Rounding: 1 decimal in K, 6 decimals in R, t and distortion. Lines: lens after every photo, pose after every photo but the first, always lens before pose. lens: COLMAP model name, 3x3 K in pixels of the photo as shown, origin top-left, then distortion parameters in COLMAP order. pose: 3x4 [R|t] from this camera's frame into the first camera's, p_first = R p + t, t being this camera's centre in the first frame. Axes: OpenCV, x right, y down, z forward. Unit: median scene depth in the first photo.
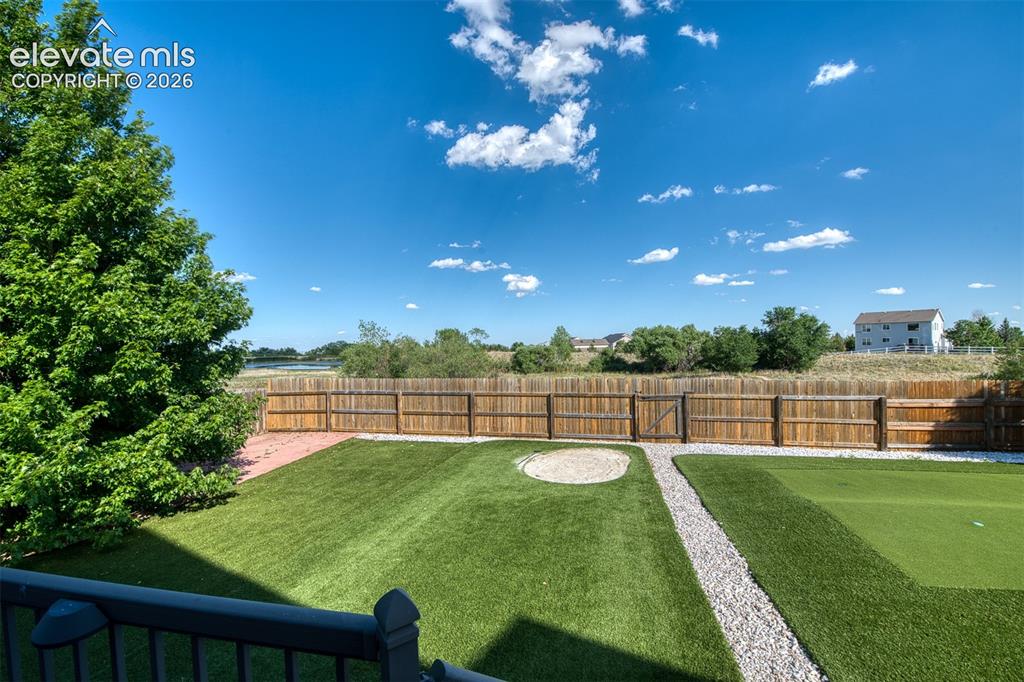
lens RADIAL K [[455.7, 0, 522.3], [0, 455.7, 351.9], [0, 0, 1]] dist [-0.000537, -0.010067]
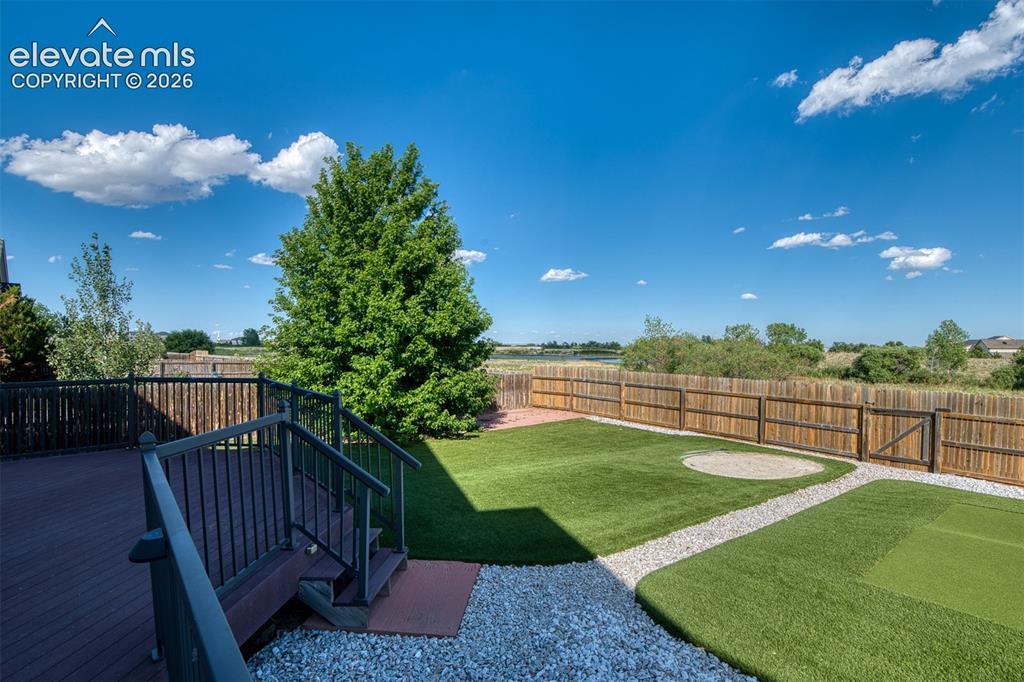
lens RADIAL K [[543.3, 0, 525.8], [0, 543.3, 344.1], [0, 0, 1]] dist [-0.003355, -0.001639]
pose [[0.760985, 0.025446, -0.648270, 0.420425], [-0.030424, 0.999531, 0.003519, -0.005826], [0.648056, 0.017045, 0.761402, -0.184206]]
